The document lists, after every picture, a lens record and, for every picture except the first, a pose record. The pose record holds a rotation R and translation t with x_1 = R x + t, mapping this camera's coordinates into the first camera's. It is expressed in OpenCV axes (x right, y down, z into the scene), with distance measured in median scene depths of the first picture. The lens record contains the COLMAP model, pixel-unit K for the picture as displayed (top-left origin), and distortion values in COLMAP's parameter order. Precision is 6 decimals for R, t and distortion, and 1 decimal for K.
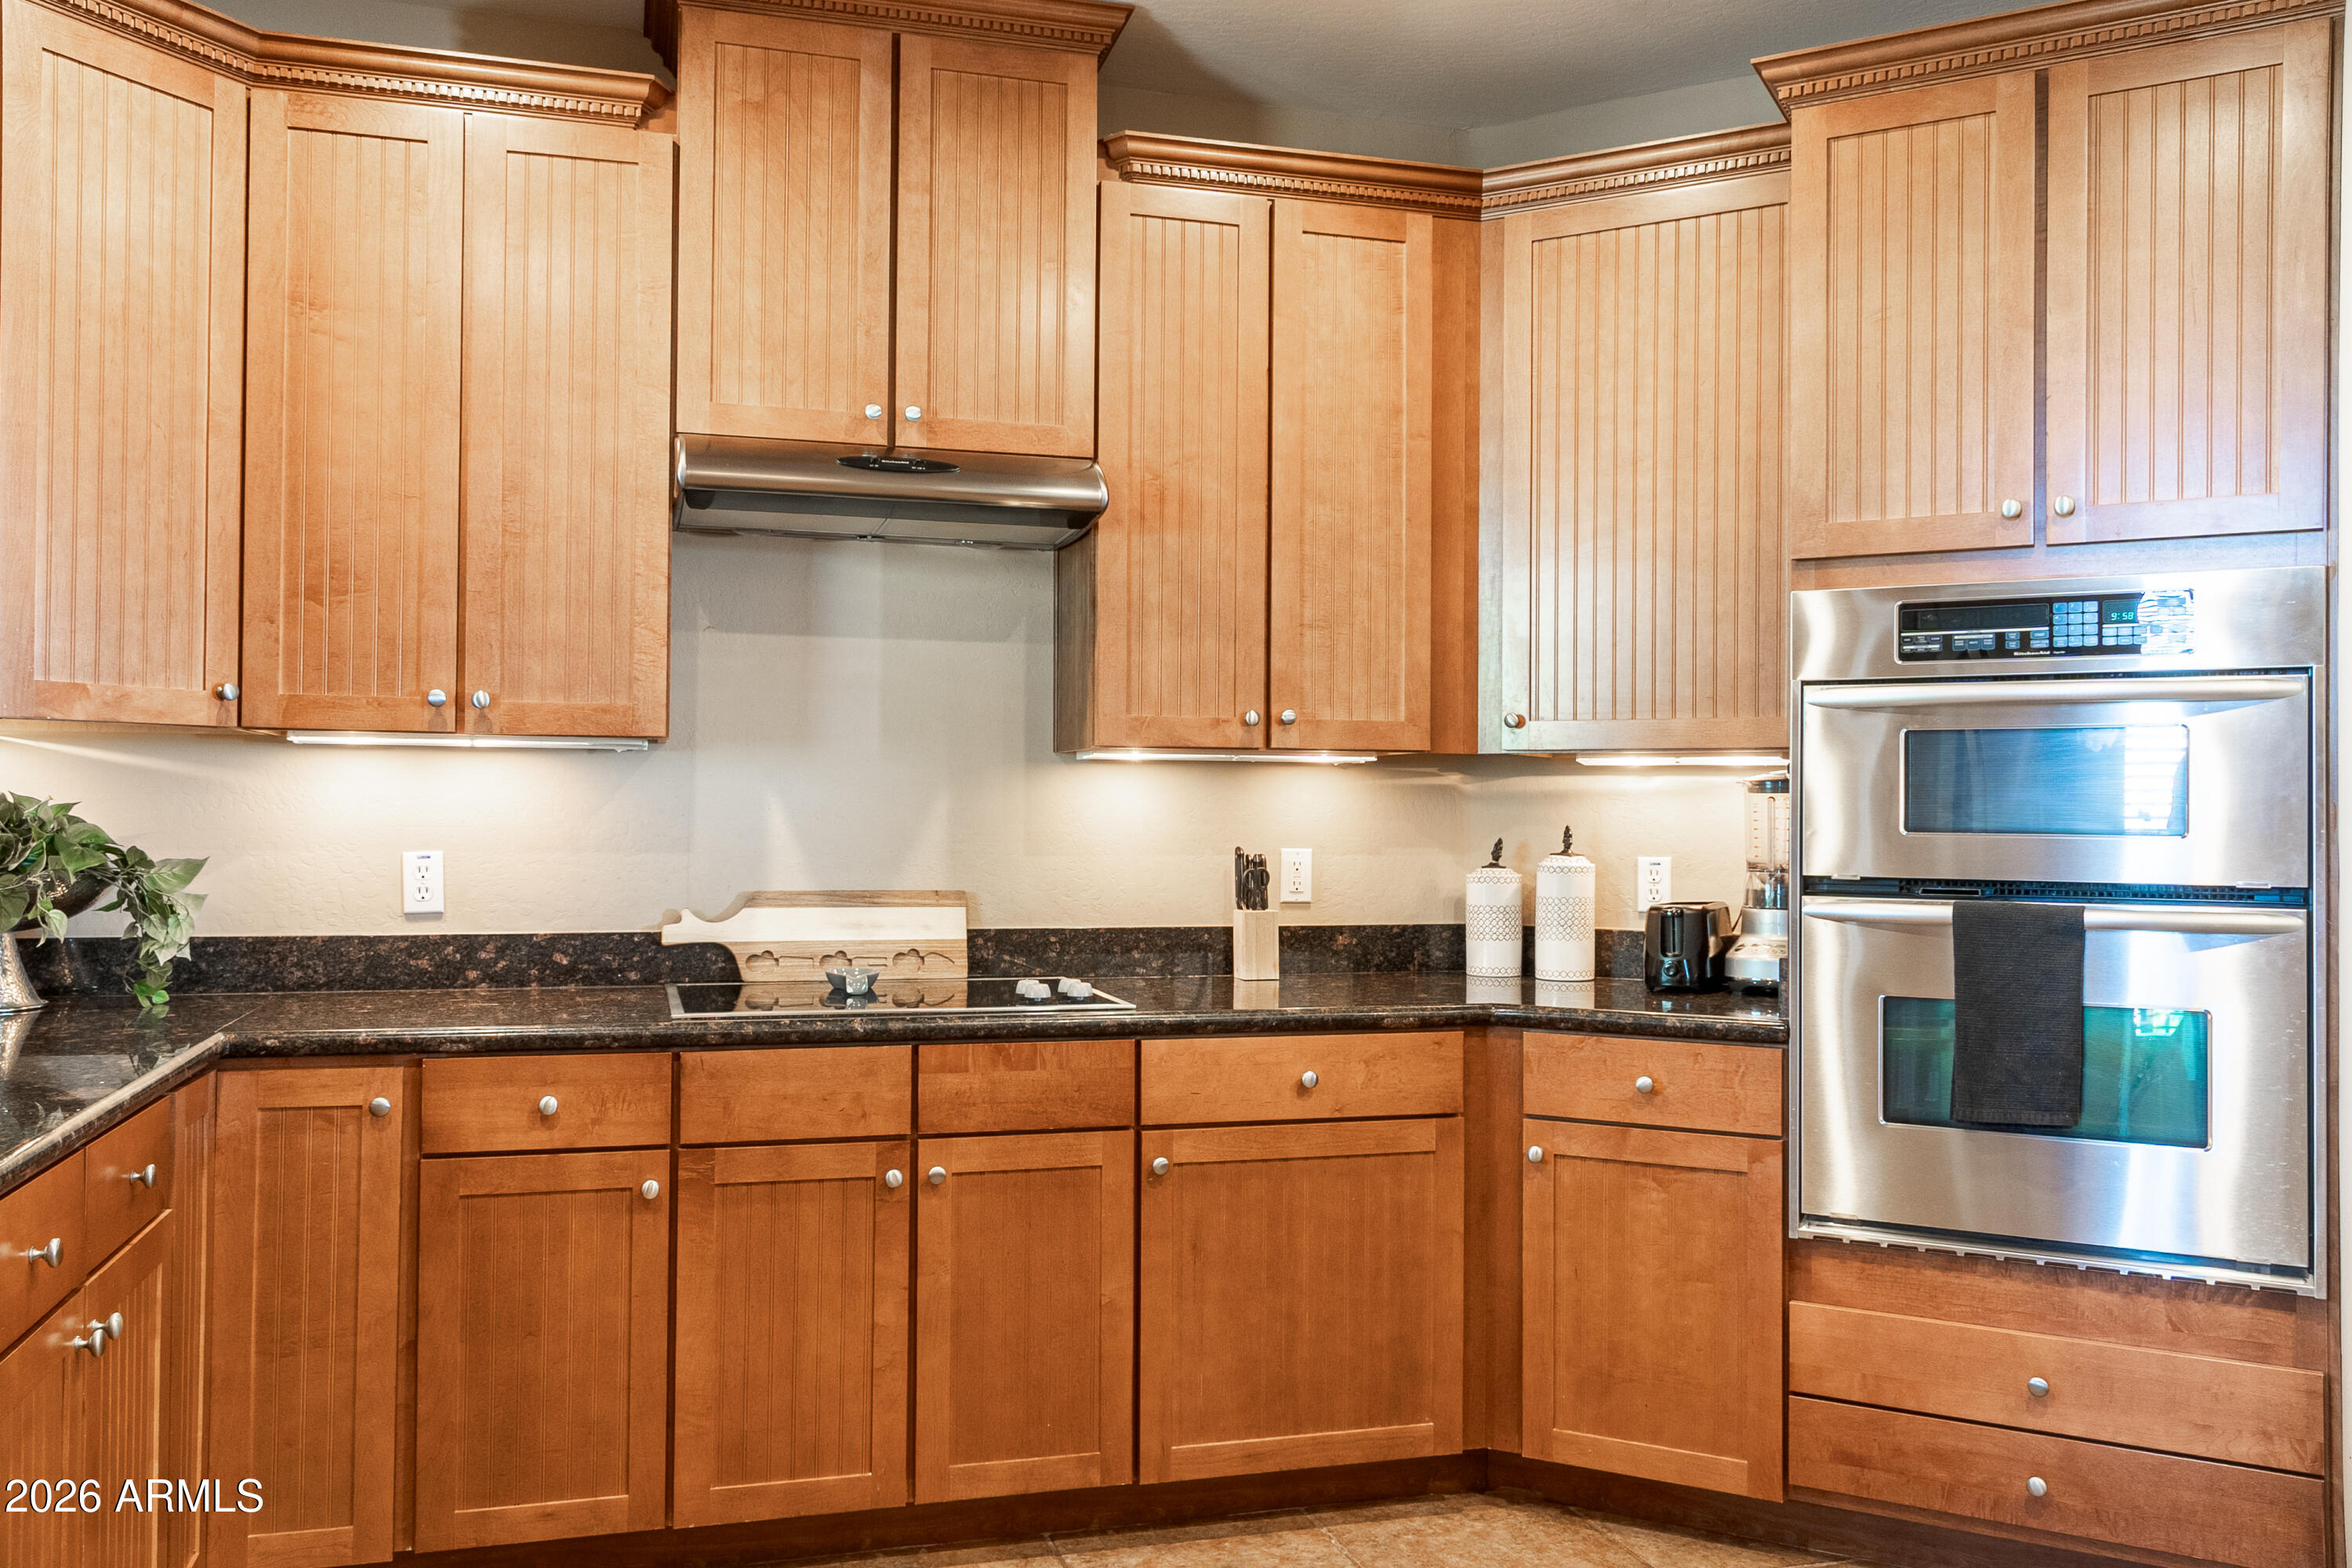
lens RADIAL K [[1887.6, 0, 1163.6], [0, 1887.6, 781.6], [0, 0, 1]] dist [0.004440, 0.012448]
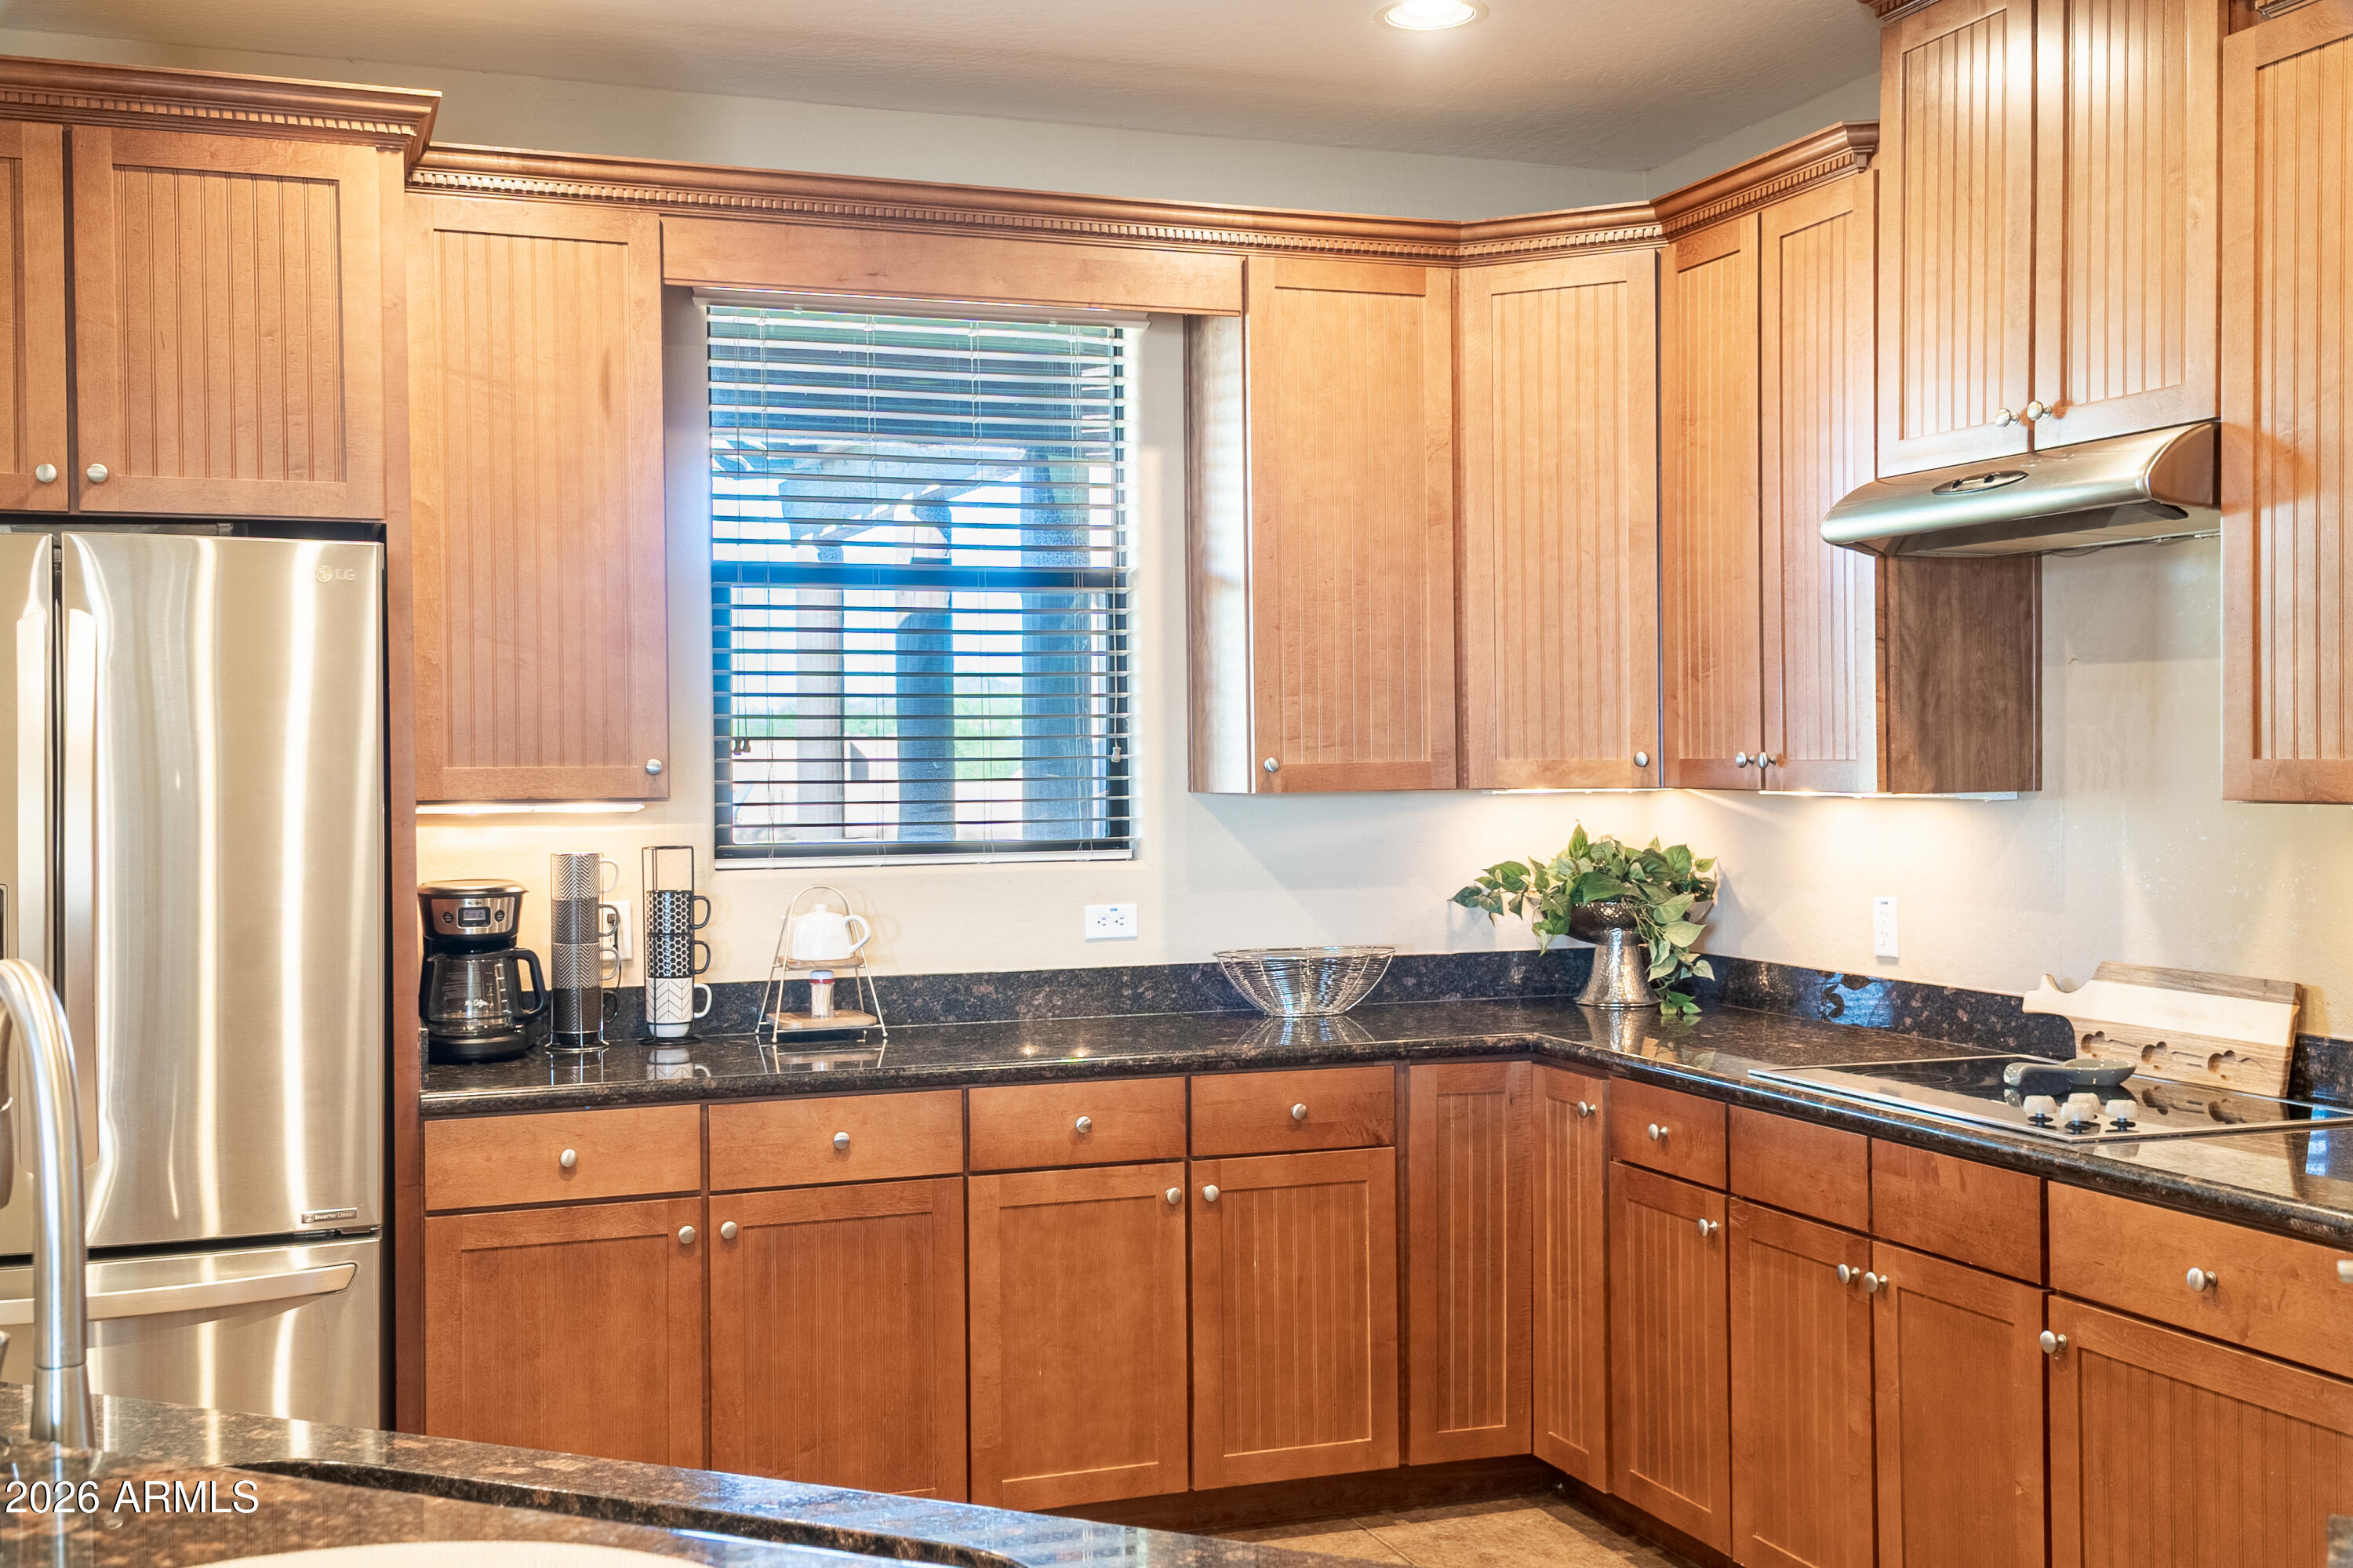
lens RADIAL K [[2473.4, 0, 1144.7], [0, 2473.4, 788.5], [0, 0, 1]] dist [0.085892, 0.000000]
pose [[0.055451, 0.005475, -0.998446, 0.989785], [0.026136, 0.999634, 0.006933, -0.044544], [0.998119, -0.026480, 0.055288, 0.545089]]
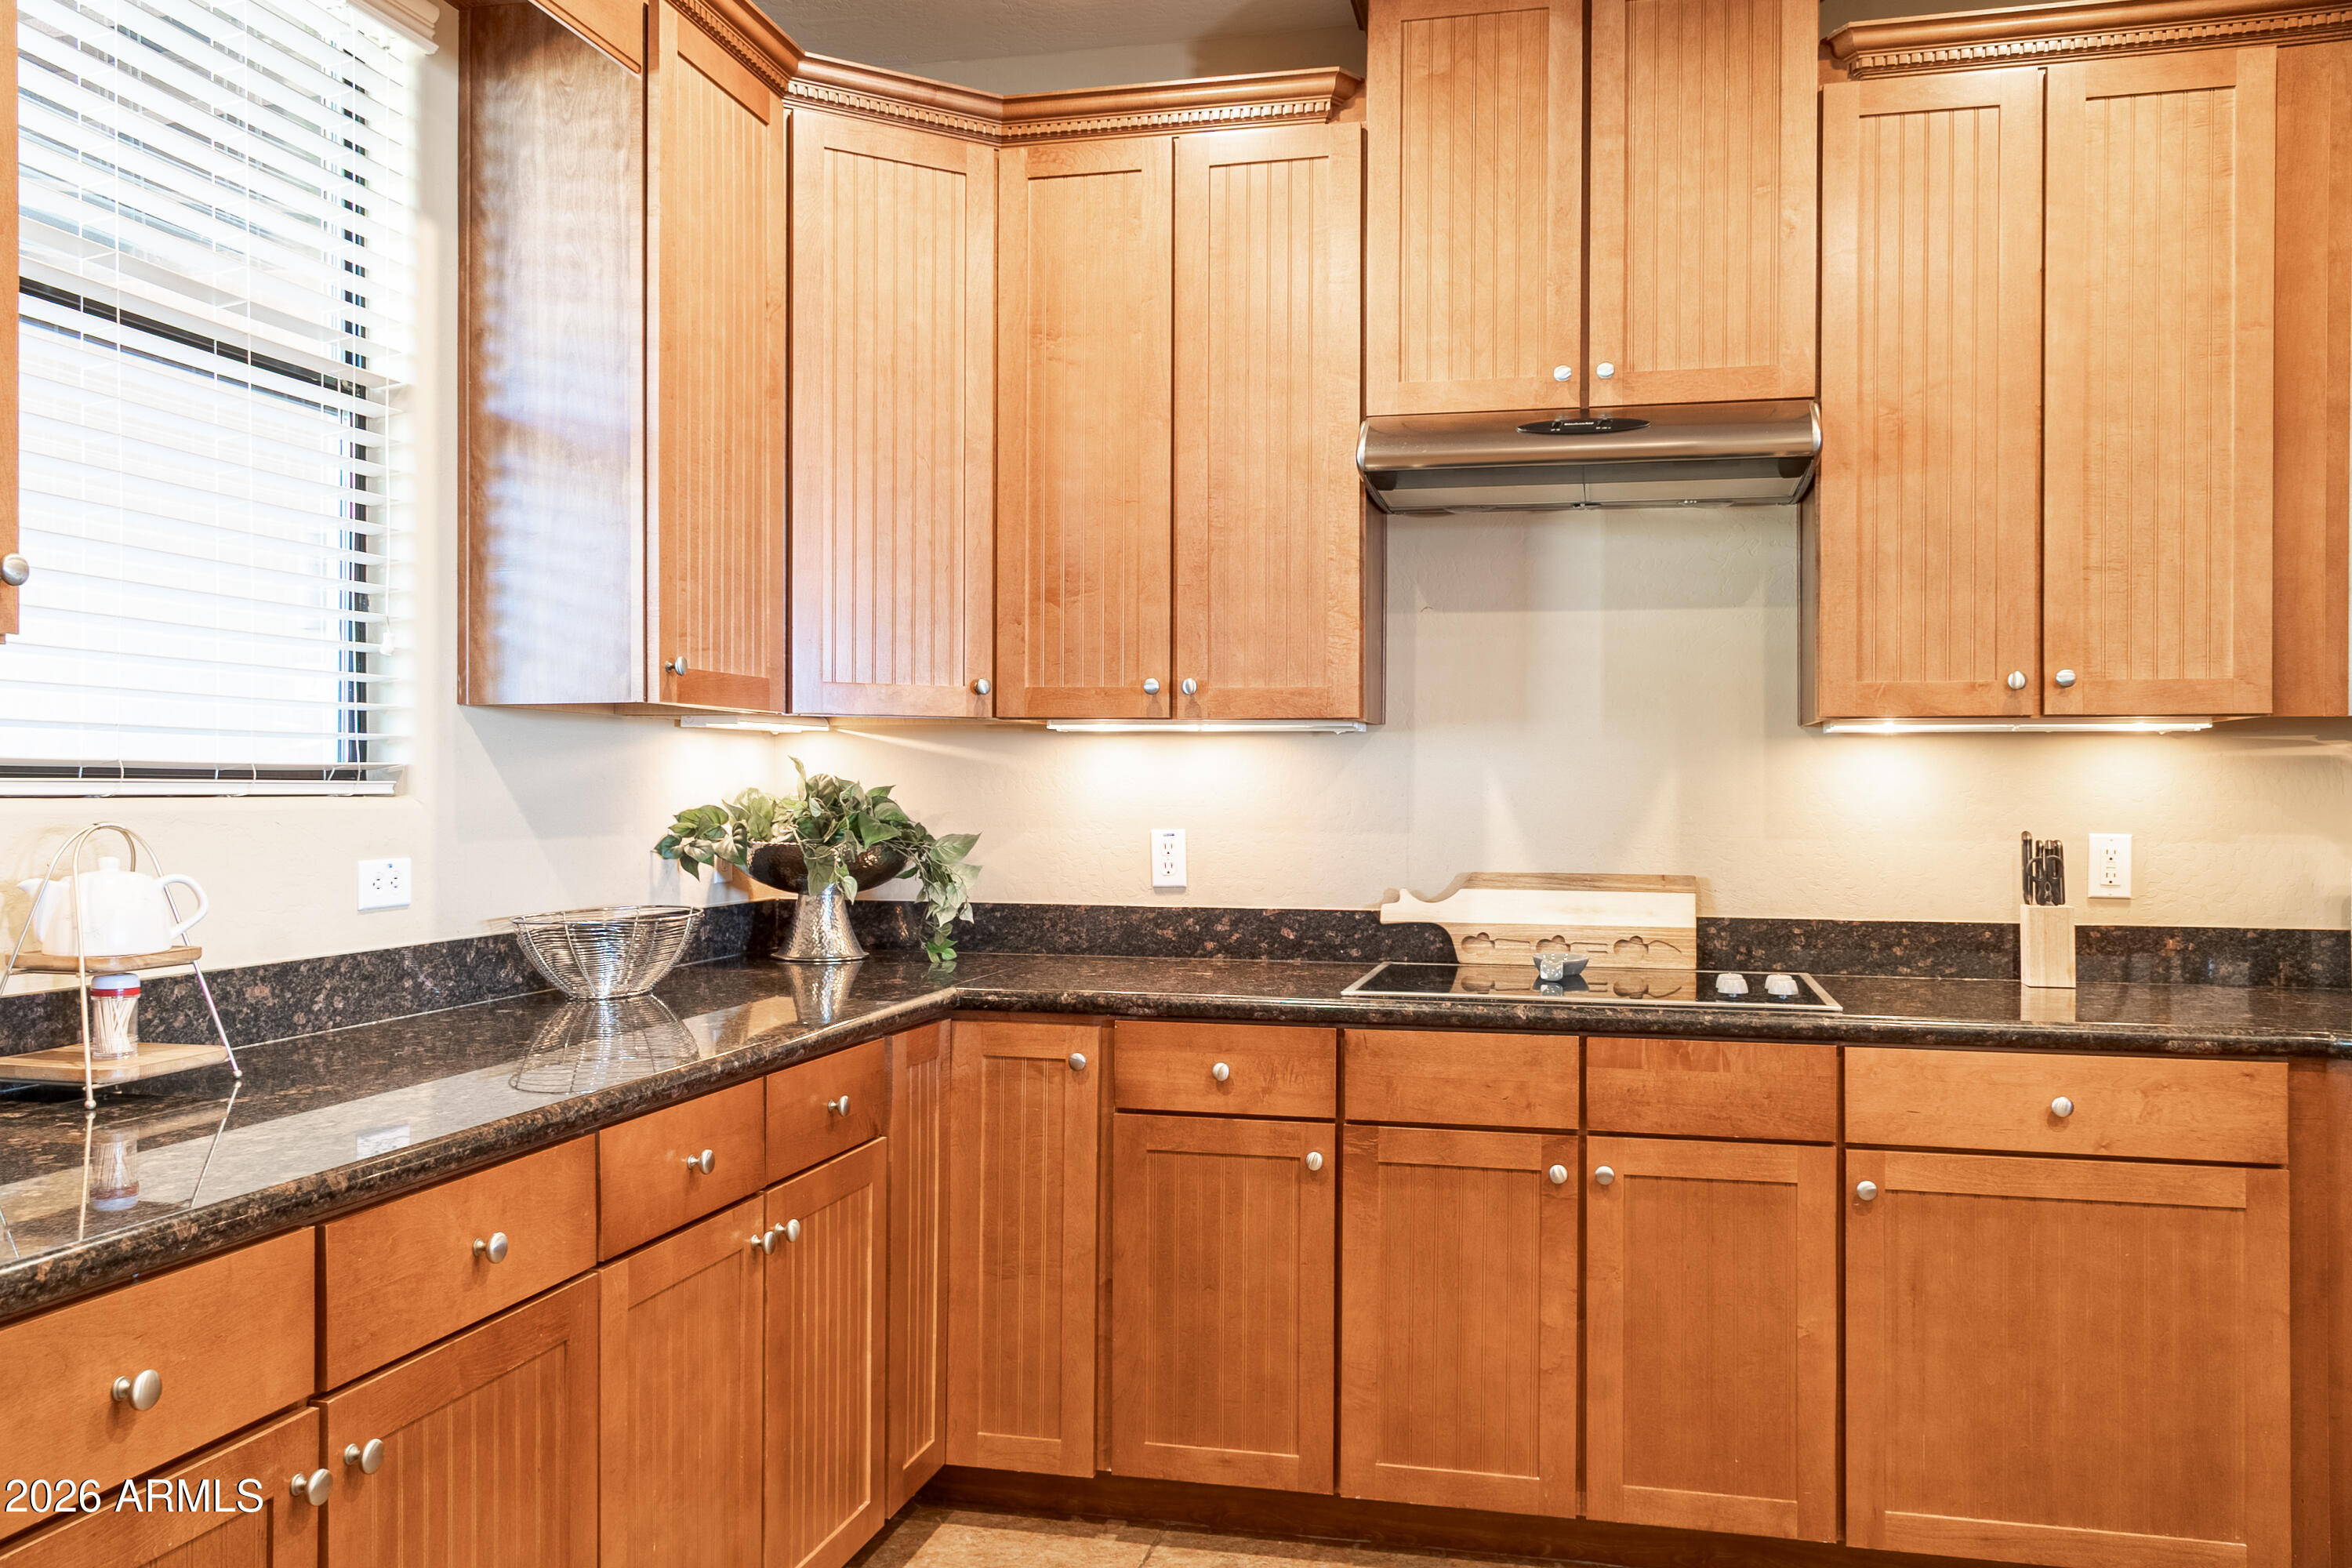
lens RADIAL K [[1887.6, 0, 1159.0], [0, 1887.6, 781.9], [0, 0, 1]] dist [0.004440, 0.012448]
pose [[0.866134, -0.005964, -0.499776, 0.148349], [0.010458, 0.999926, 0.006191, 0.003153], [0.499702, -0.010589, 0.866133, 0.067427]]
